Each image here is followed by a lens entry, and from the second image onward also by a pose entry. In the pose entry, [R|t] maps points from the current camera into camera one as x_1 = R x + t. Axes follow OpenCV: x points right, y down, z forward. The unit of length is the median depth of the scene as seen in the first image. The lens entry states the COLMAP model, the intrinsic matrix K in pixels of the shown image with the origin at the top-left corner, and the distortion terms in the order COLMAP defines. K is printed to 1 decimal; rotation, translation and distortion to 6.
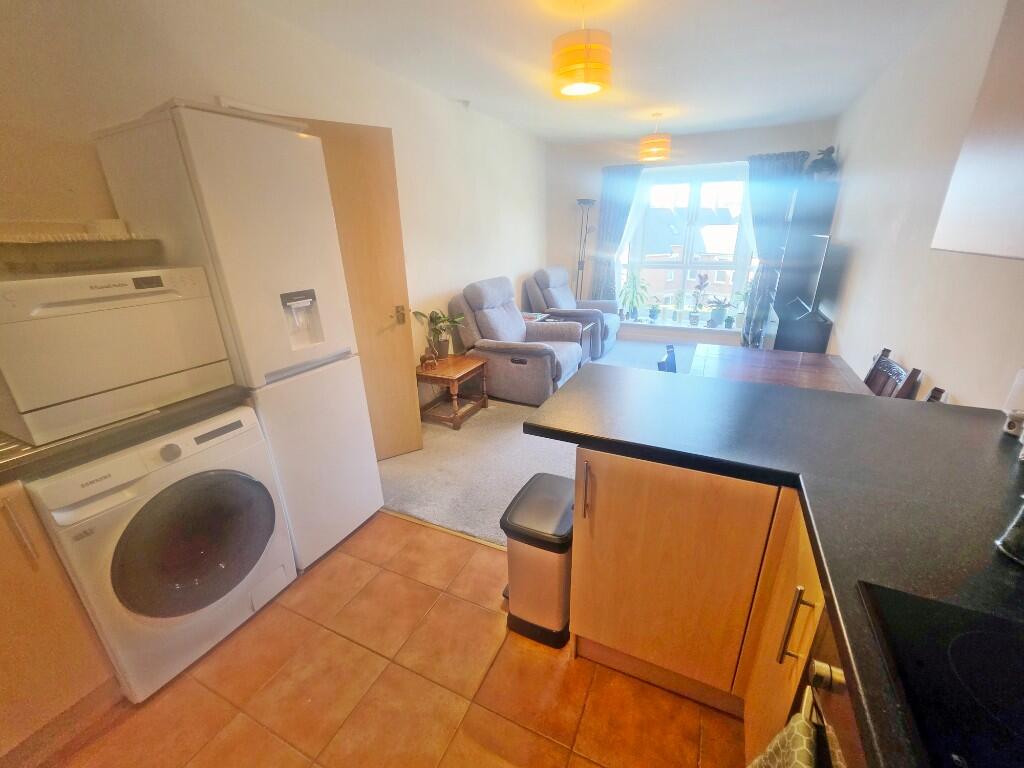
lens RADIAL K [[411.9, 0, 553.9], [0, 411.9, 387.3], [0, 0, 1]] dist [-0.002470, 0.000054]
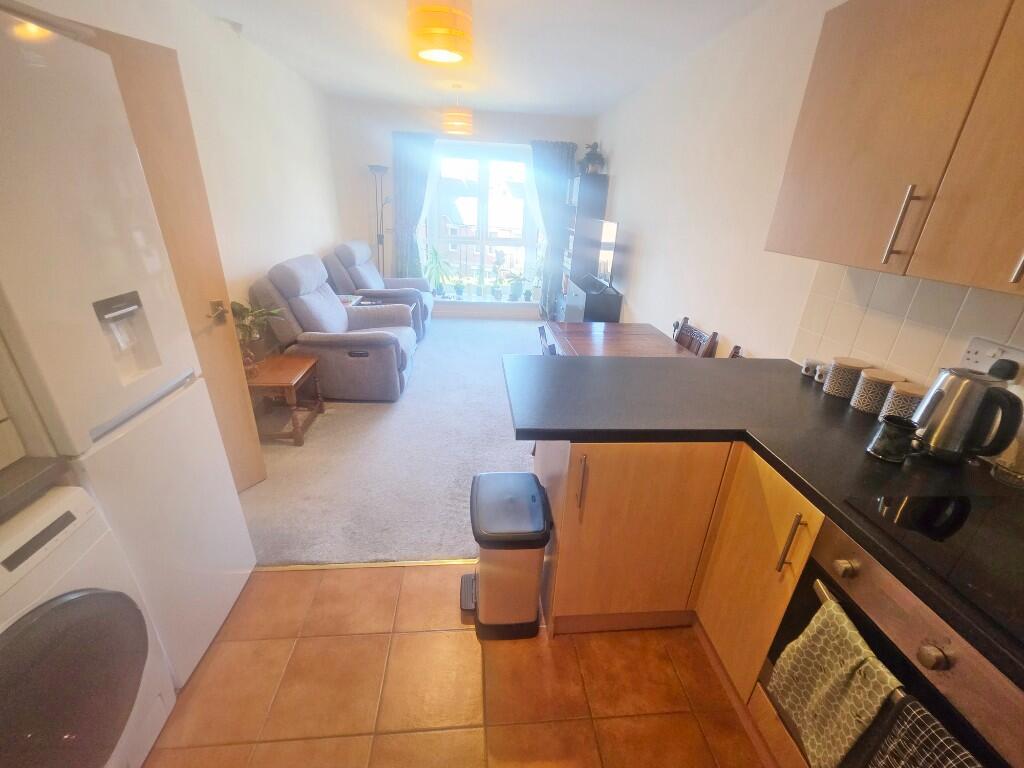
lens RADIAL K [[411.9, 0, 524.9], [0, 411.9, 380.9], [0, 0, 1]] dist [-0.002470, 0.000054]
pose [[0.873956, -0.137479, 0.466155, -0.238570], [0.110783, 0.990259, 0.084349, -0.051623], [-0.473211, -0.022075, 0.880673, 0.071179]]
